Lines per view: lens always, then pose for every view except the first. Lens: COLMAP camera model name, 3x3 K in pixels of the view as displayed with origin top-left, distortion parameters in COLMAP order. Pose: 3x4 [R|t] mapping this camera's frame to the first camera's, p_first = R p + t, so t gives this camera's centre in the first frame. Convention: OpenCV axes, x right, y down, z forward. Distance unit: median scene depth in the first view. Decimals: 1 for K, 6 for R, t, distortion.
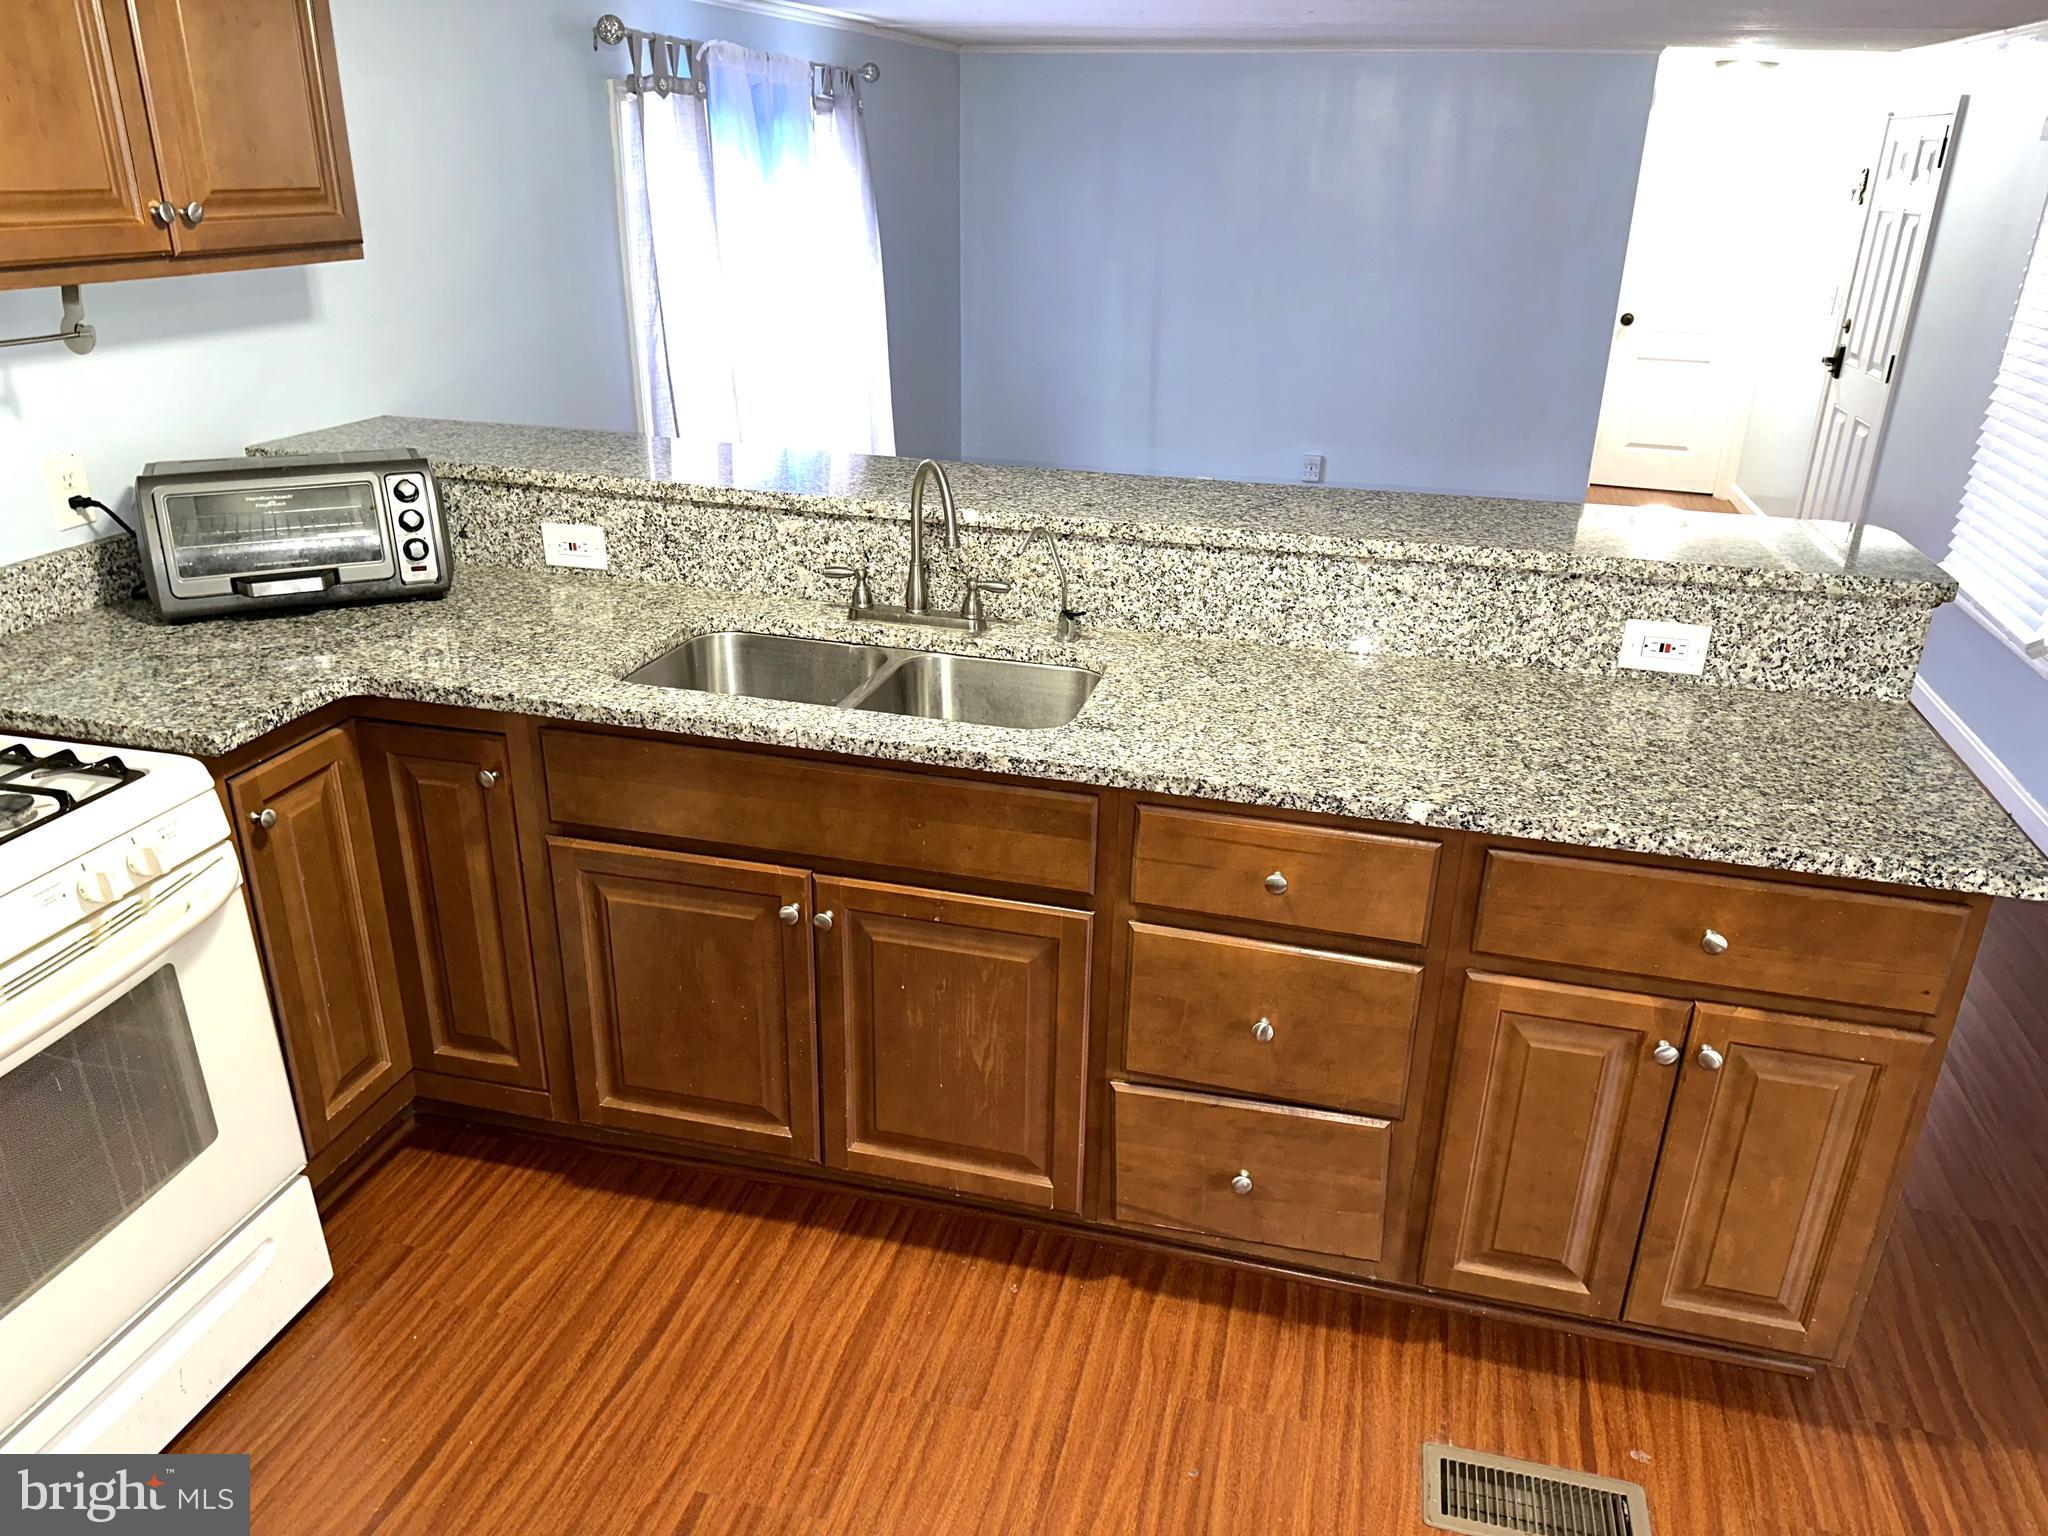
lens RADIAL K [[1417.3, 0, 1024.0], [0, 1417.3, 768.0], [0, 0, 1]] dist [0.123712, -0.195119]
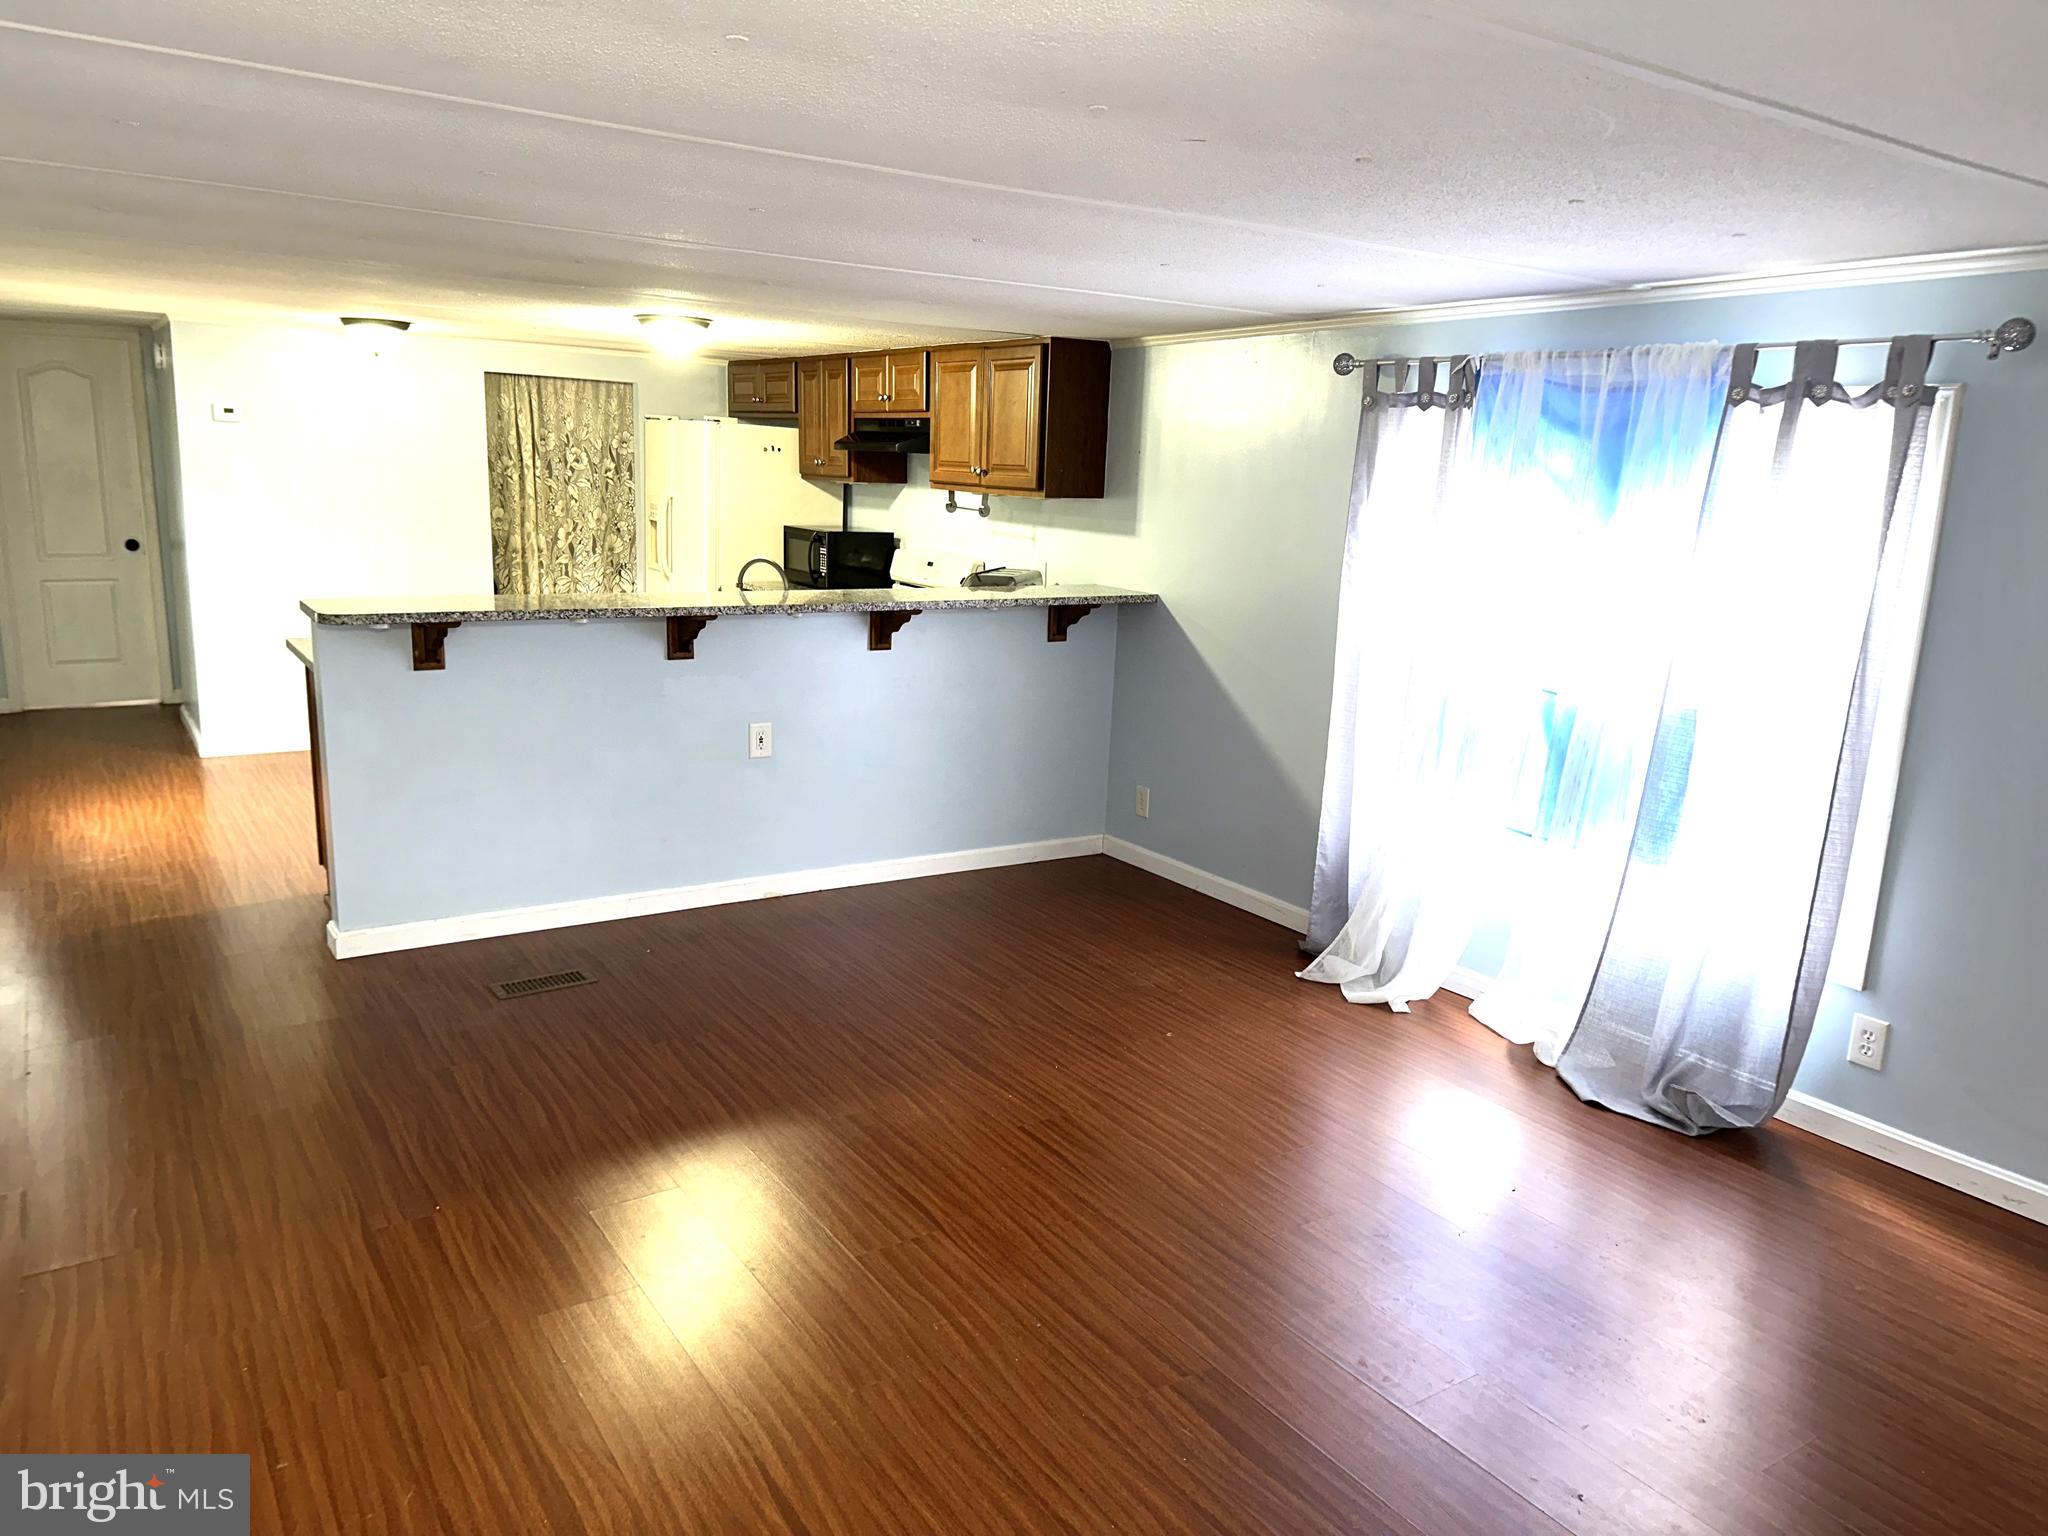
lens RADIAL K [[1417.3, 0, 1024.0], [0, 1417.3, 768.0], [0, 0, 1]] dist [0.123712, -0.195119]
pose [[-0.667526, 0.110024, -0.736413, 1.398845], [-0.337581, 0.836812, 0.431027, -1.076951], [0.663663, 0.536321, -0.521452, 2.693491]]
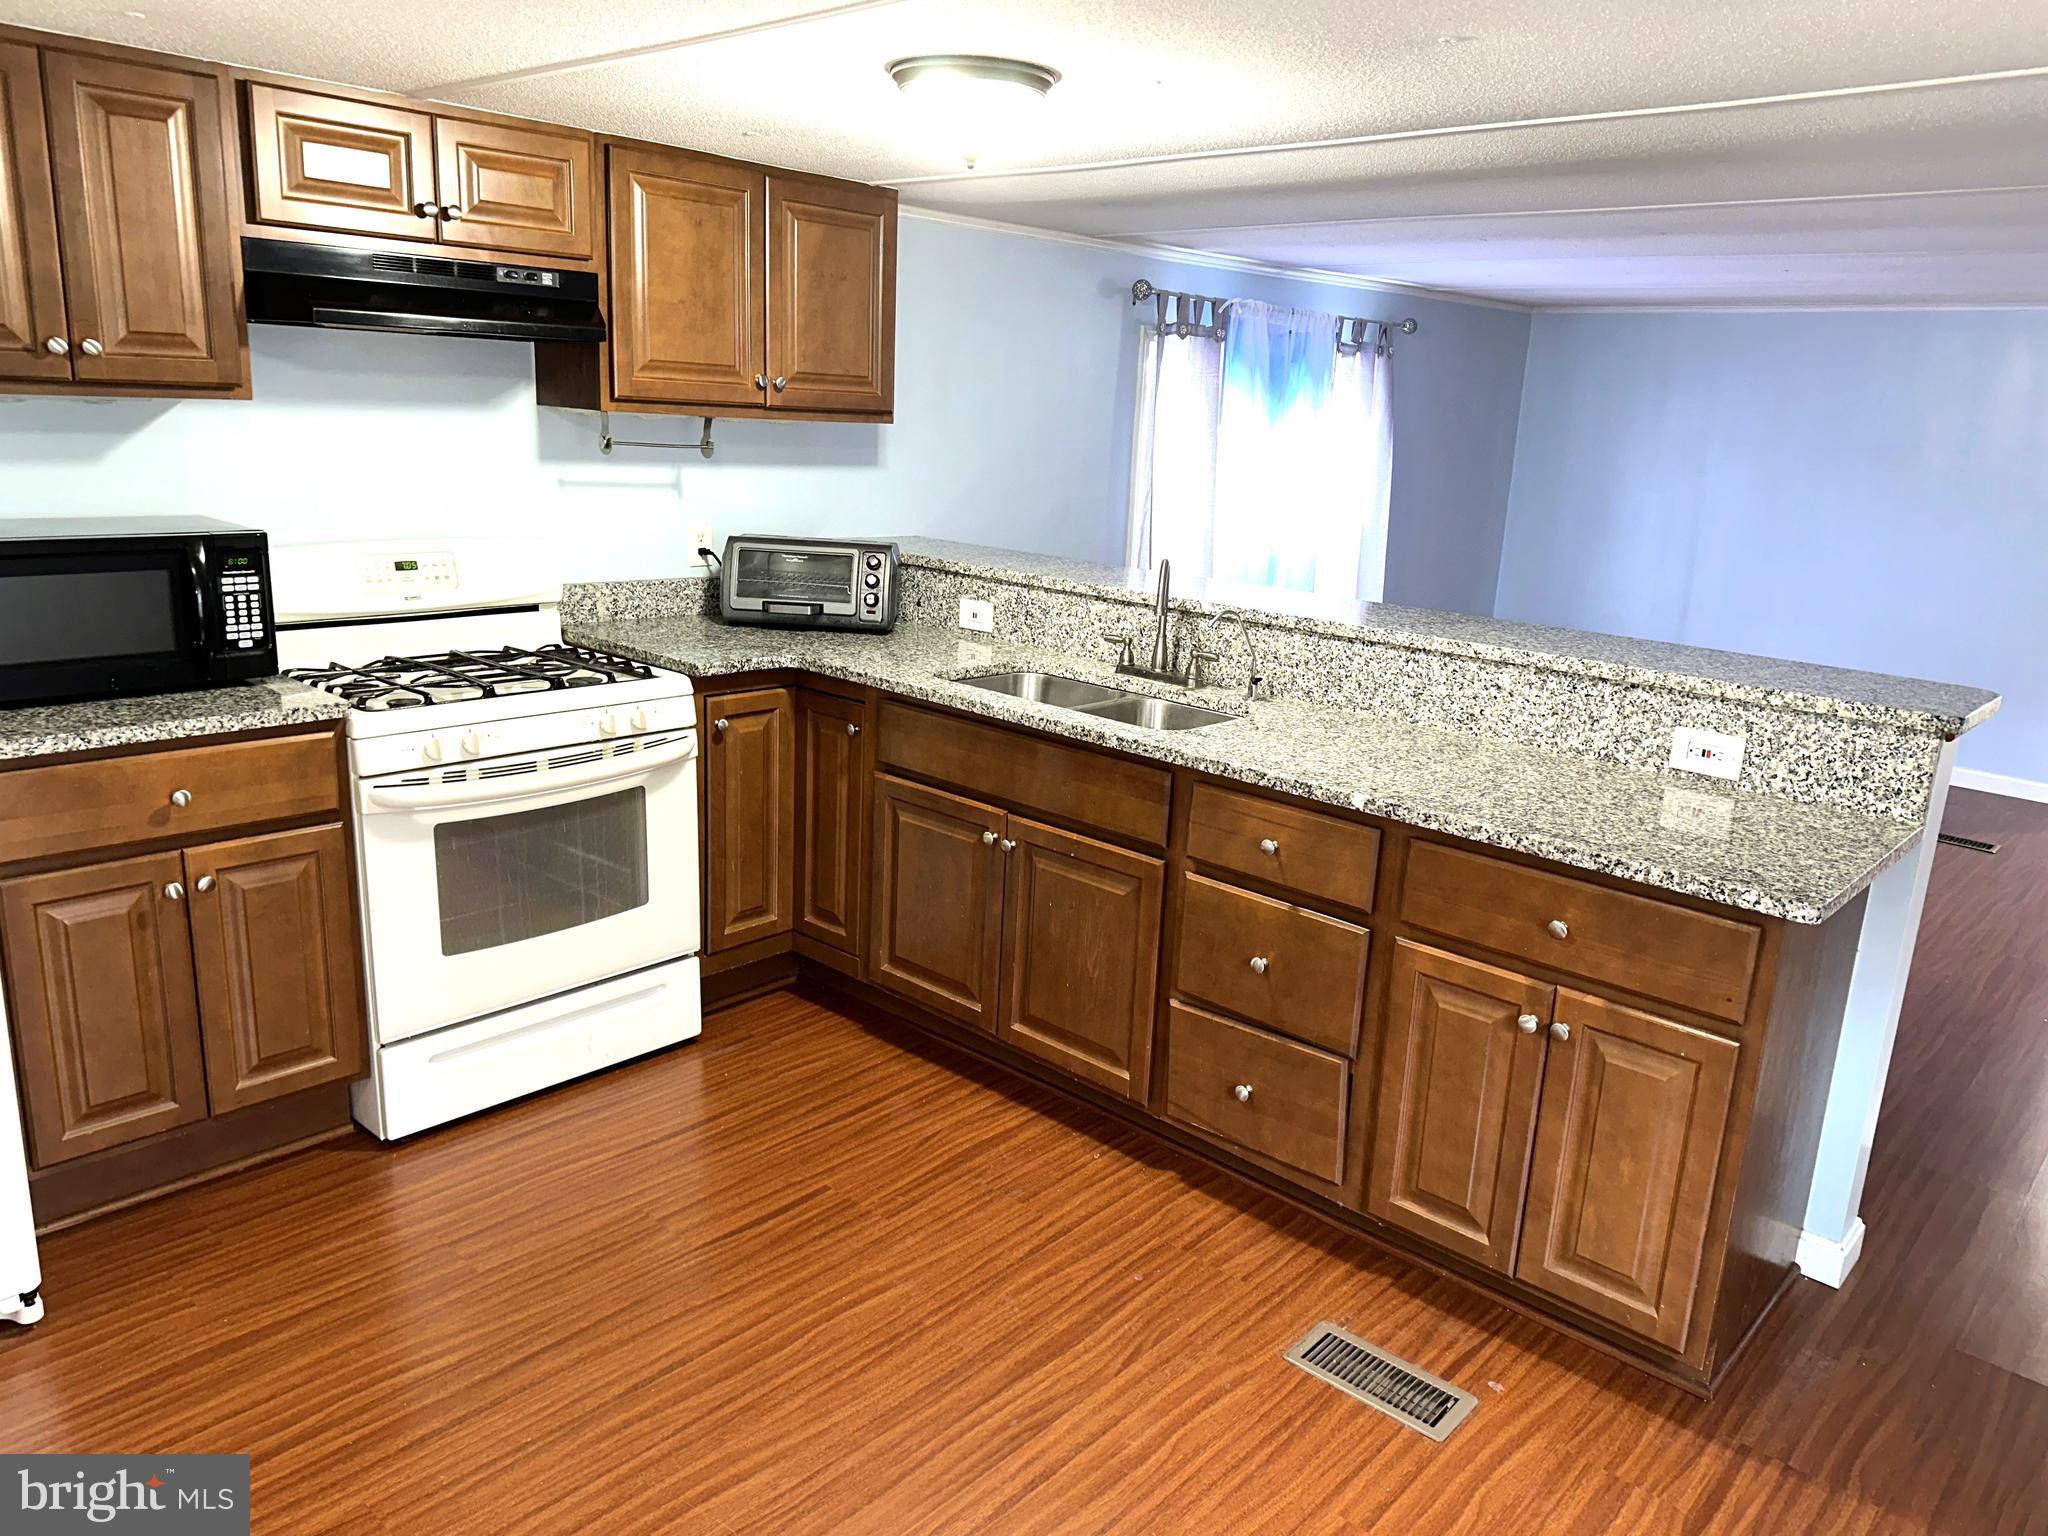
lens RADIAL K [[1427.9, 0, 1046.9], [0, 1427.9, 759.3], [0, 0, 1]] dist [0.123656, -0.209782]
pose [[0.883538, 0.133796, -0.448843, 0.504525], [-0.209059, 0.970224, -0.122312, 0.179684], [0.419113, 0.201902, 0.885200, -0.273966]]
